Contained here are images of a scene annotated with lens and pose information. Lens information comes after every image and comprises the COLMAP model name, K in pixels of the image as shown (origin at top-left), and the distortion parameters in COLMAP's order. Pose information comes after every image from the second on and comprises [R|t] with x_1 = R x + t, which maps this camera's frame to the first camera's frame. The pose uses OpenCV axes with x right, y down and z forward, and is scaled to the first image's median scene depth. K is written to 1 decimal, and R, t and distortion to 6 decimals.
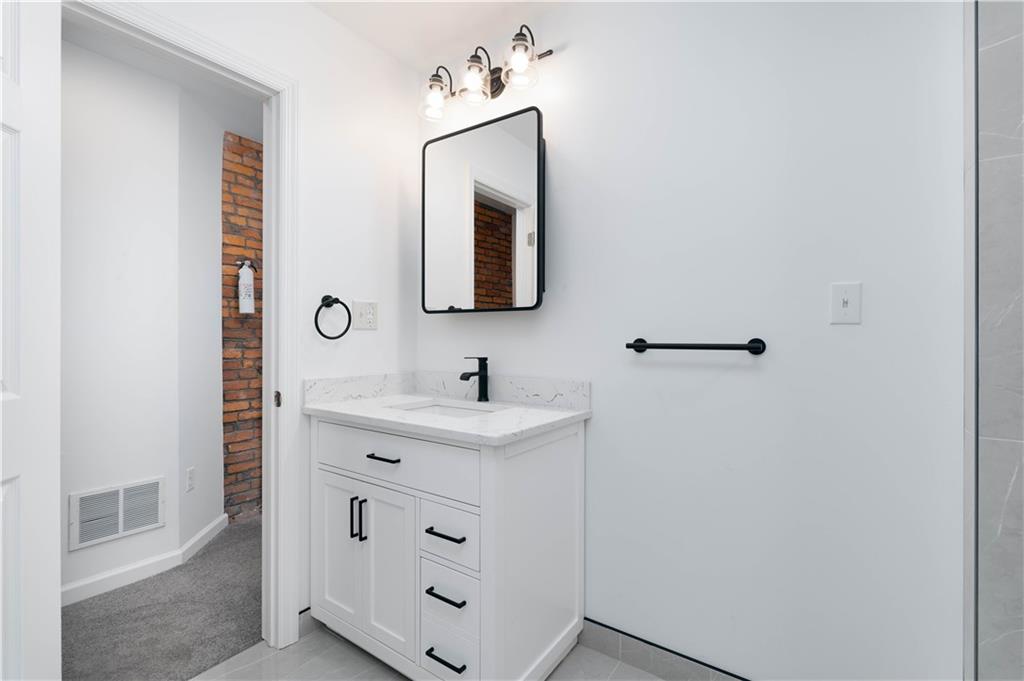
lens RADIAL K [[455.9, 0, 505.8], [0, 455.9, 342.6], [0, 0, 1]] dist [0.007470, -0.001448]
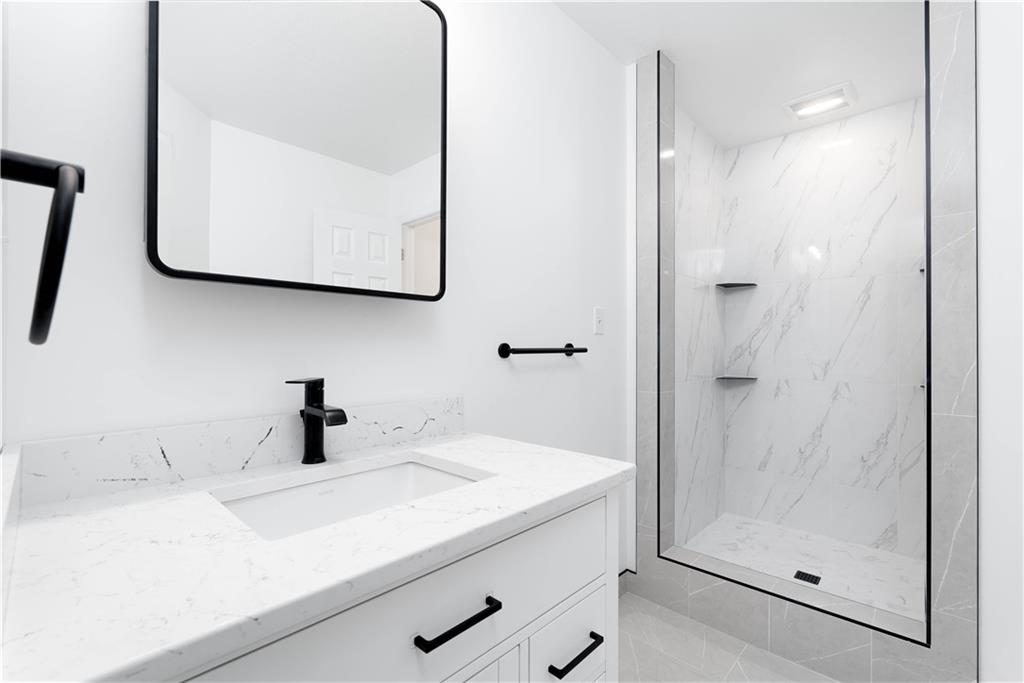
lens RADIAL K [[455.9, 0, 509.3], [0, 455.9, 342.6], [0, 0, 1]] dist [0.007470, -0.001448]
pose [[0.139970, 0.001793, 0.990154, -0.590892], [0.005449, 0.999982, -0.002581, -0.007405], [-0.990141, 0.005757, 0.139958, 0.769452]]
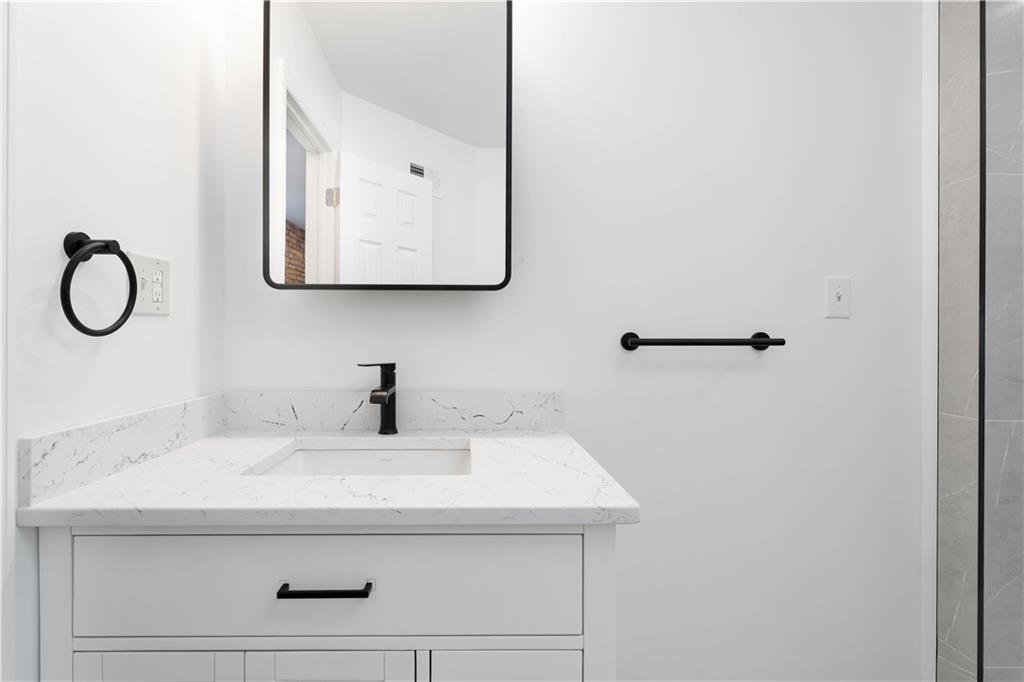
lens RADIAL K [[482.1, 0, 505.3], [0, 482.1, 334.6], [0, 0, 1]] dist [-0.000050, -0.001053]
pose [[0.810050, -0.004371, 0.586345, -0.334390], [0.006793, 0.999975, -0.001931, -0.005101], [-0.586322, 0.005548, 0.810059, 0.404784]]
